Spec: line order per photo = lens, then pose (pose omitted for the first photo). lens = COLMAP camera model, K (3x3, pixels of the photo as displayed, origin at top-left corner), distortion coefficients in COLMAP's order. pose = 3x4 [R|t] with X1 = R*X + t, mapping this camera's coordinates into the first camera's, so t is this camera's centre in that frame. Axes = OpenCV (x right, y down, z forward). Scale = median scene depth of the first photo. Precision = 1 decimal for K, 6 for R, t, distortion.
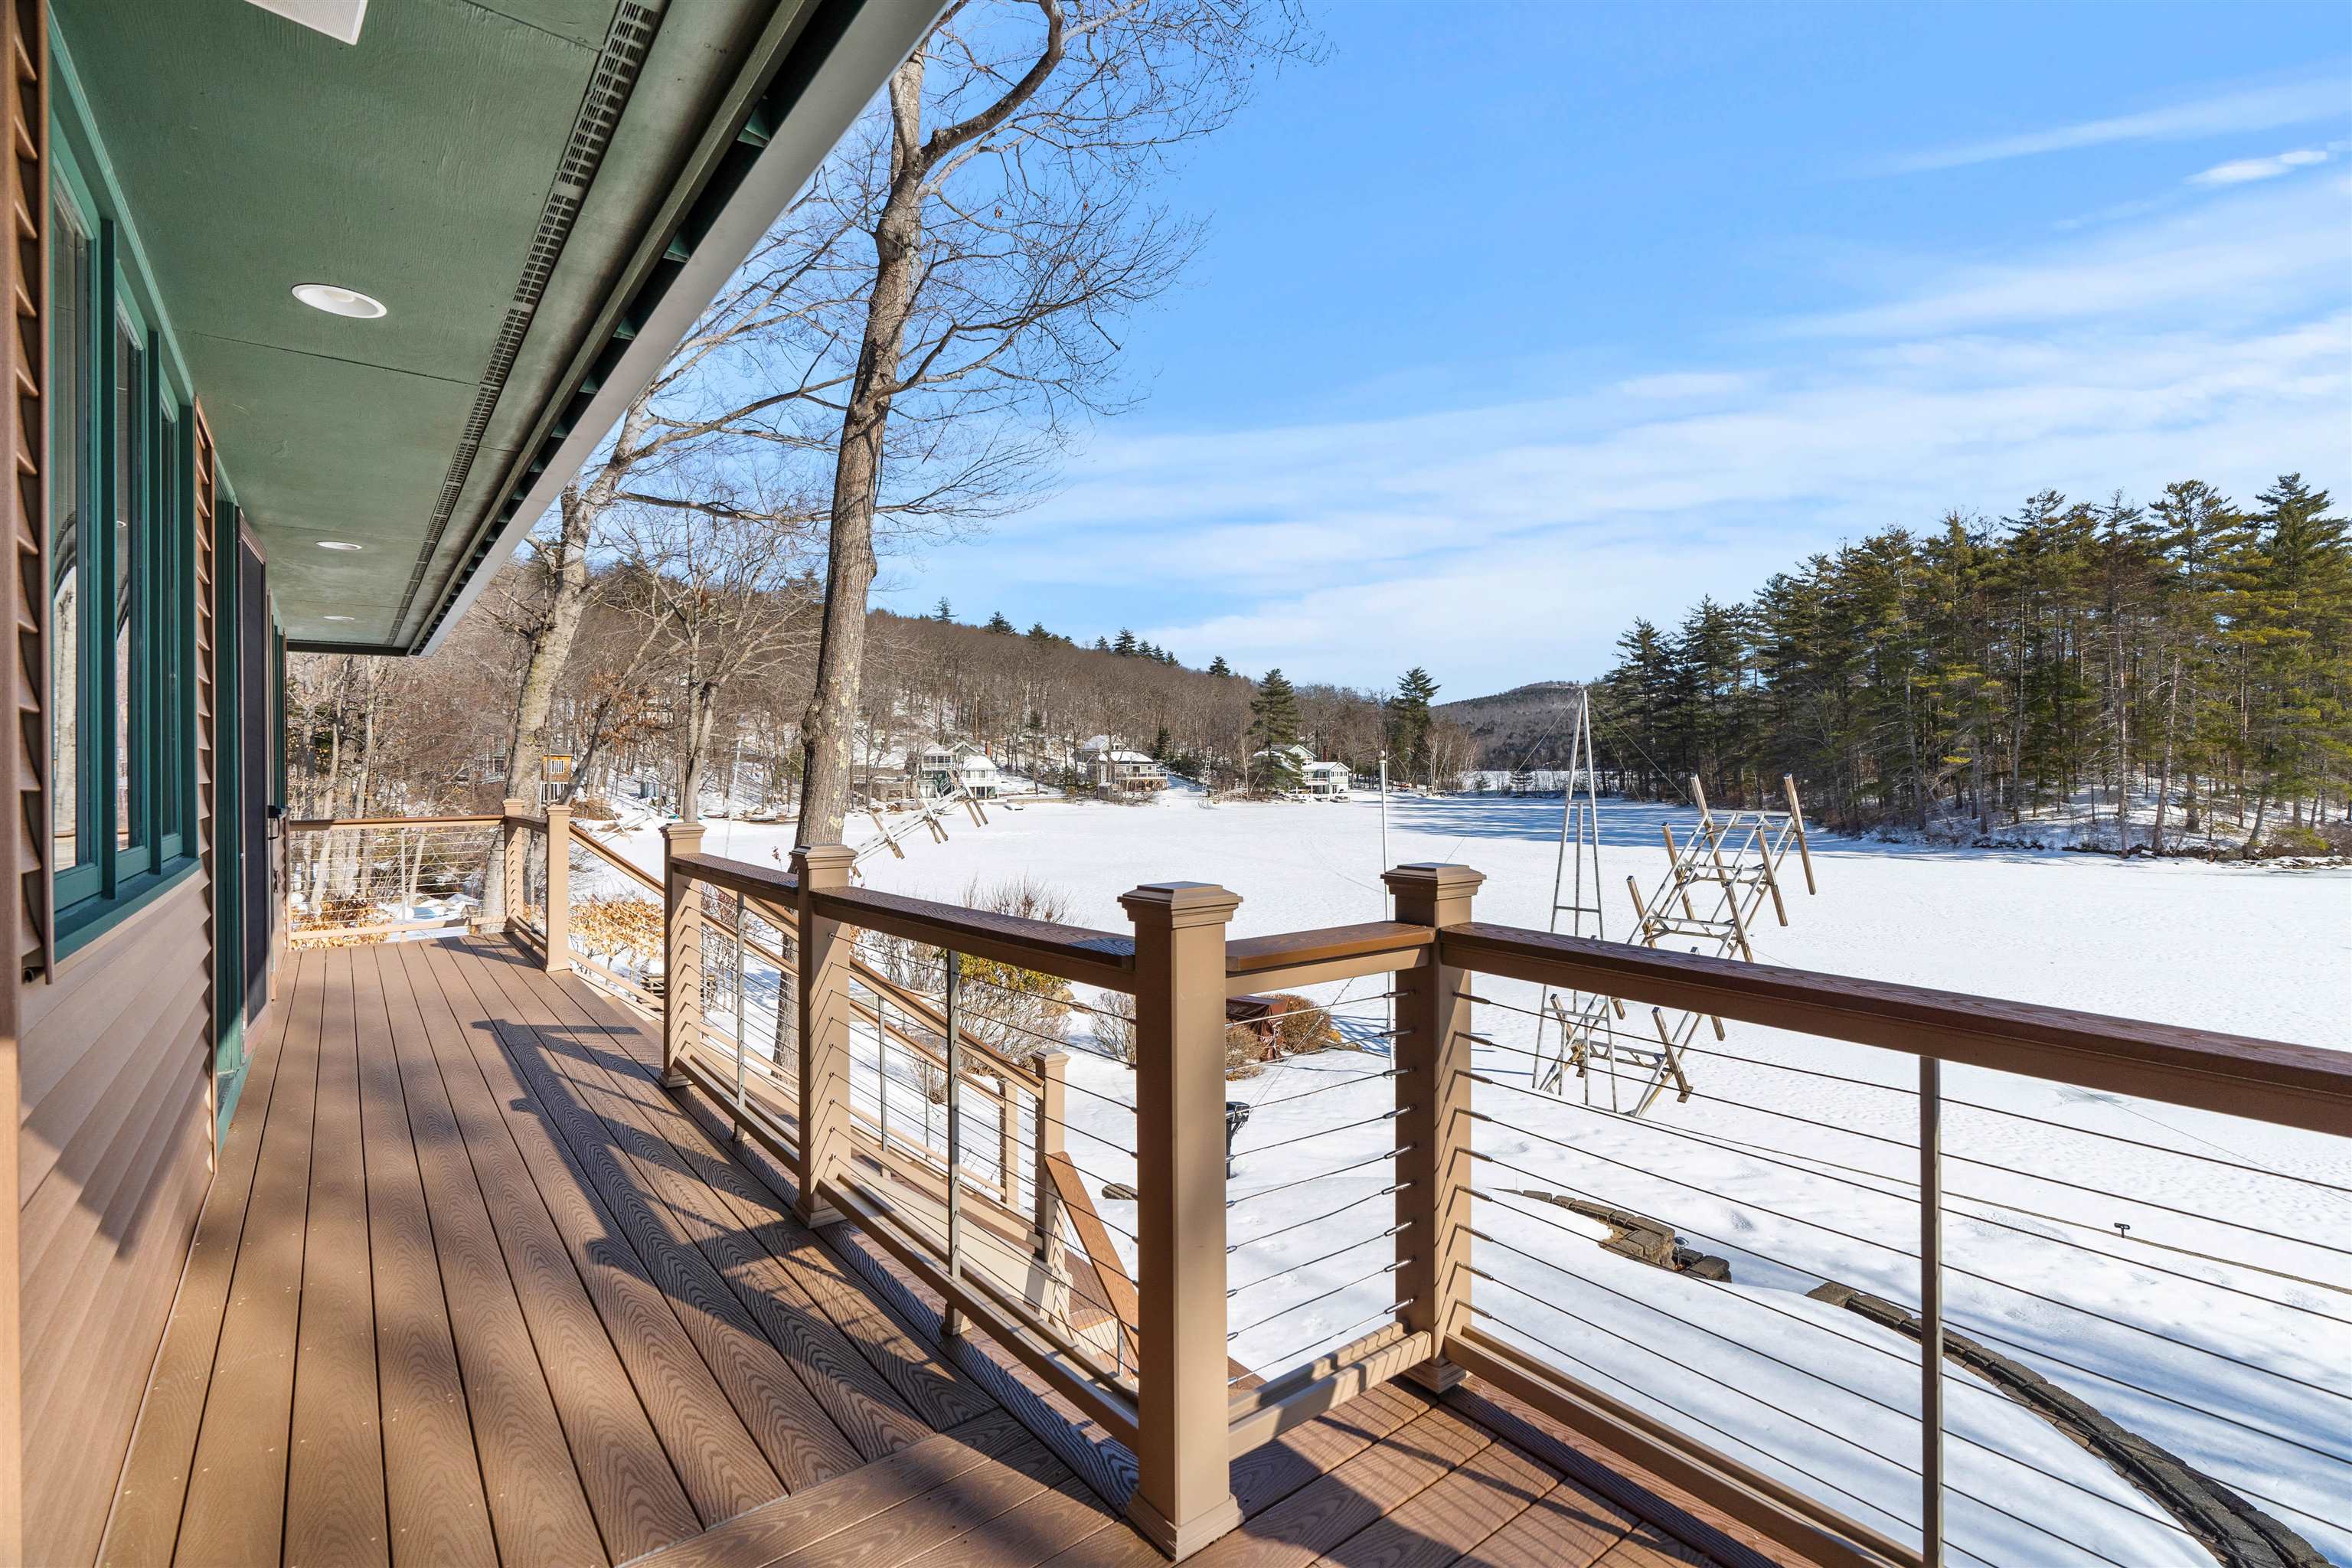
lens RADIAL K [[1041.3, 0, 1176.0], [0, 1041.3, 784.0], [0, 0, 1]] dist [-0.003869, -0.000460]
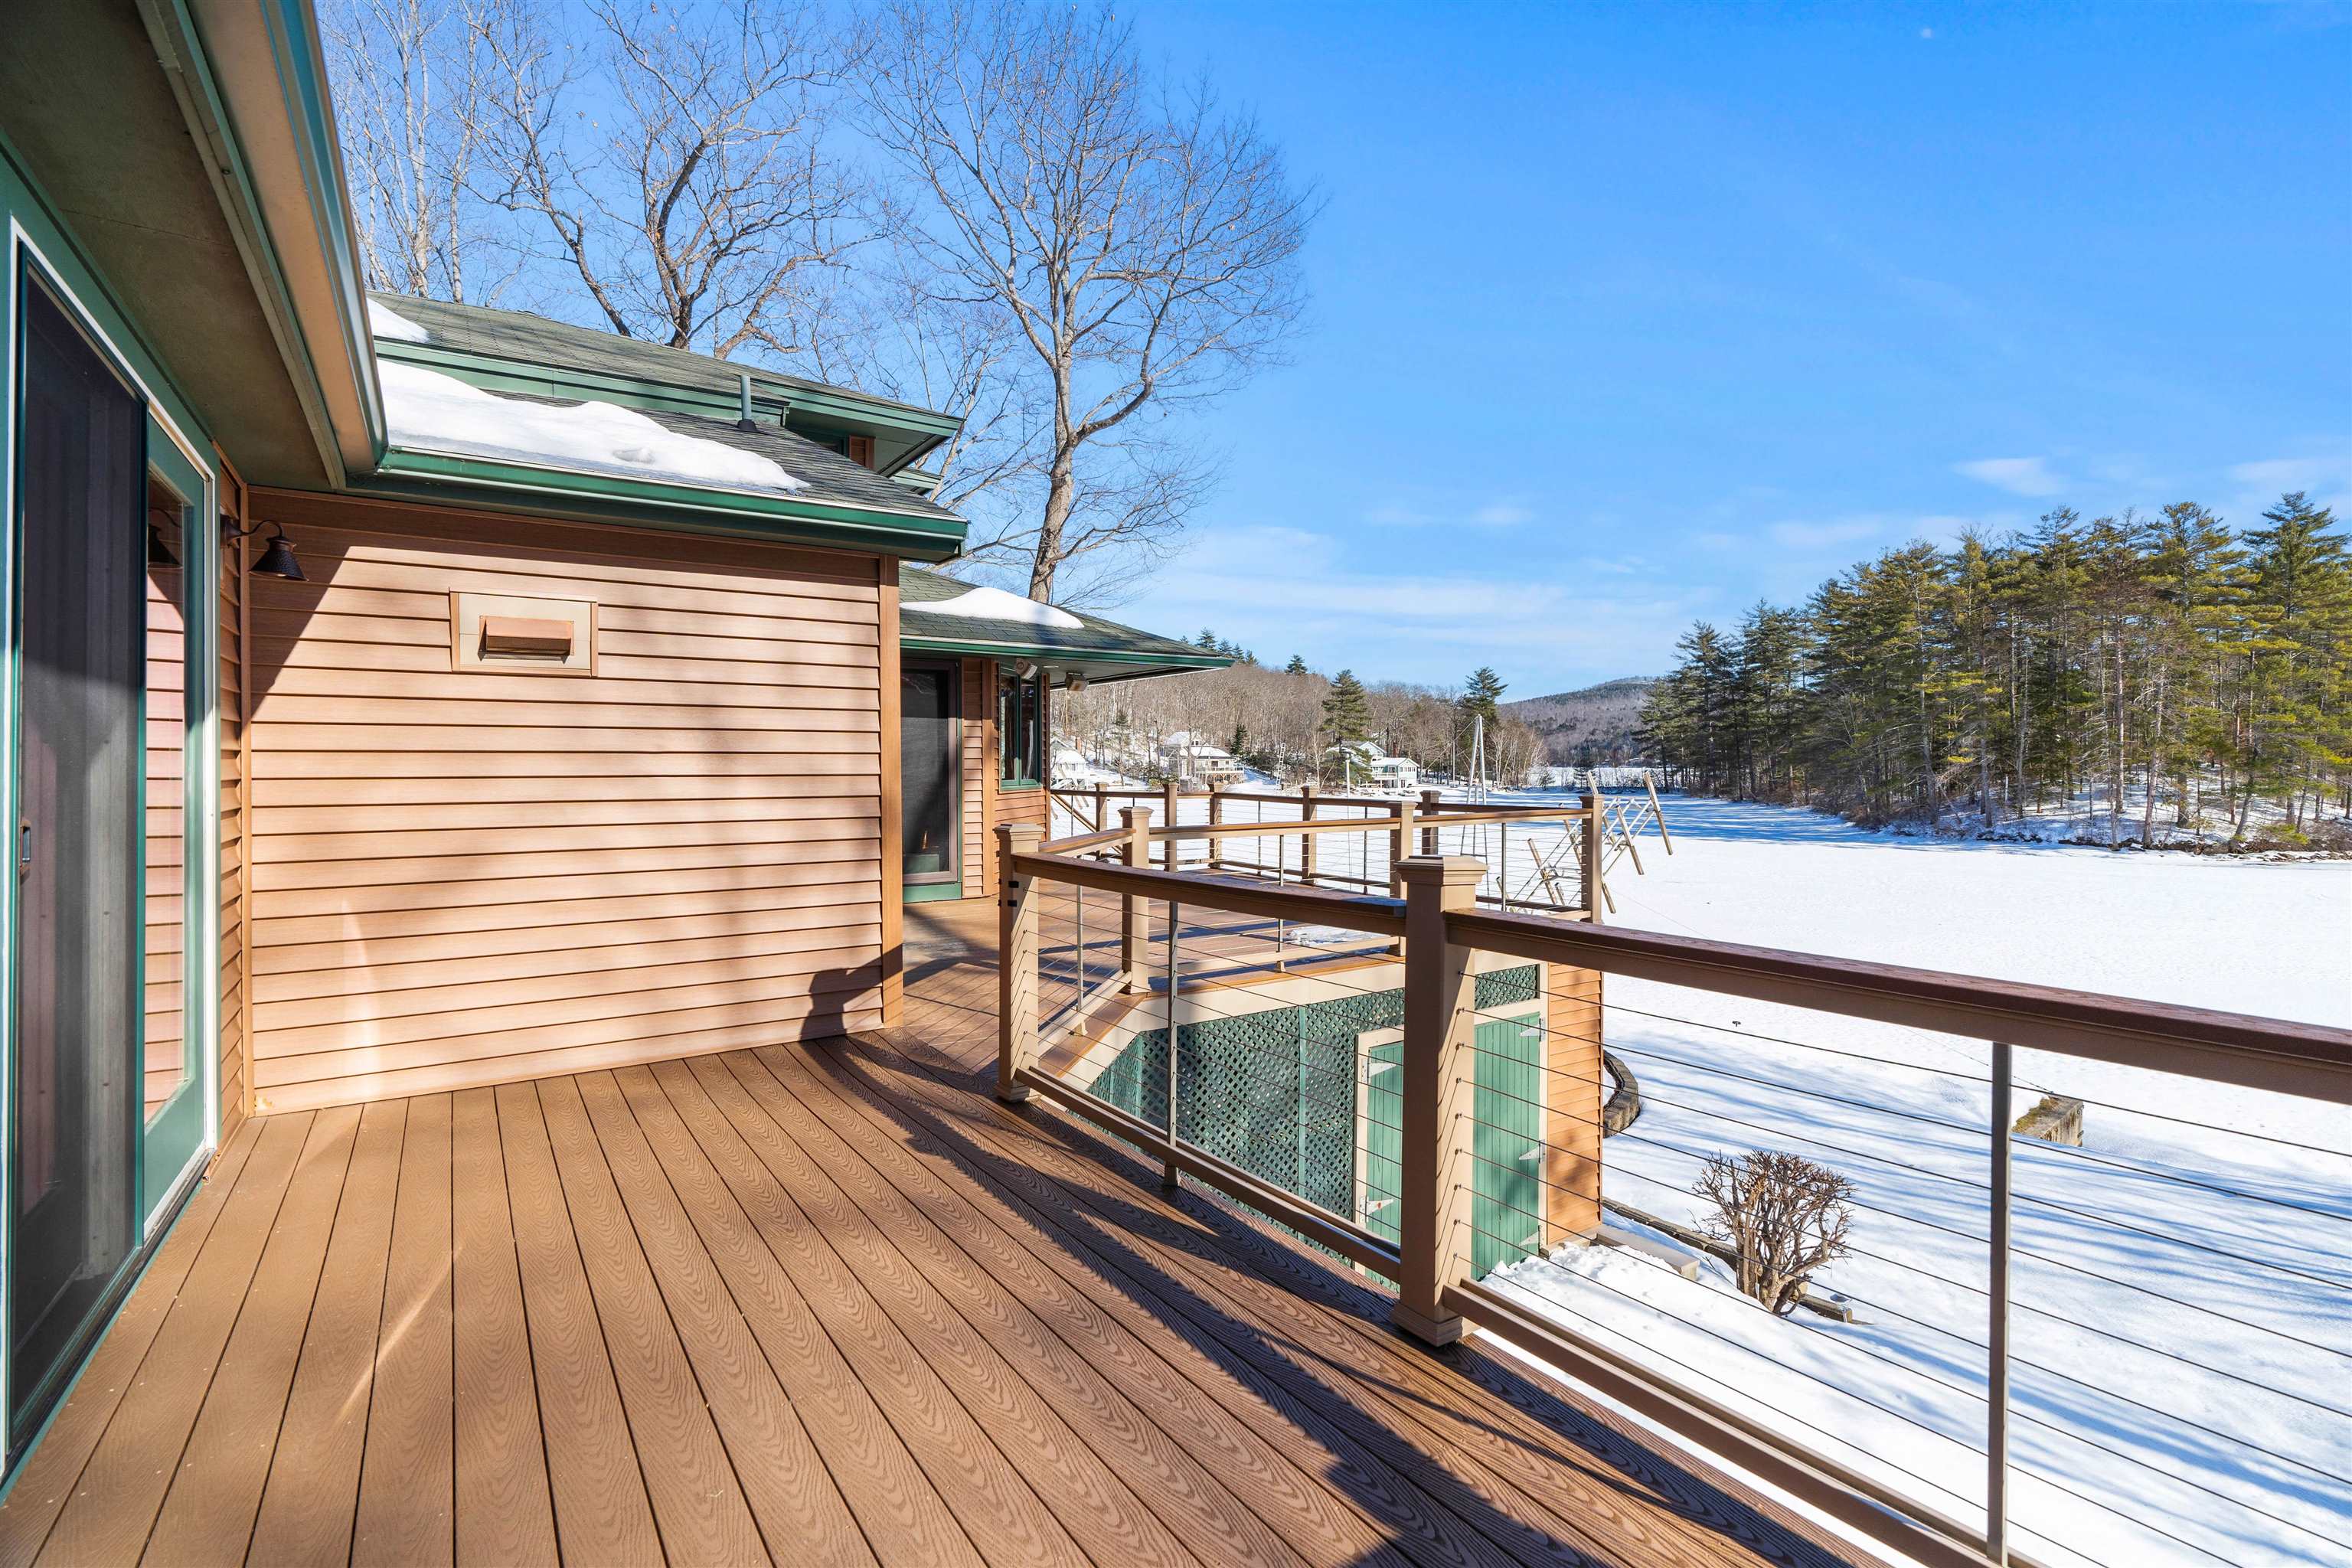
lens RADIAL K [[1041.3, 0, 1176.0], [0, 1041.3, 784.0], [0, 0, 1]] dist [-0.003869, -0.000460]
pose [[0.996841, 0.007078, -0.079106, 0.012822], [-0.006627, 0.999960, 0.005965, 0.001106], [0.079145, -0.005422, 0.996848, -0.127145]]
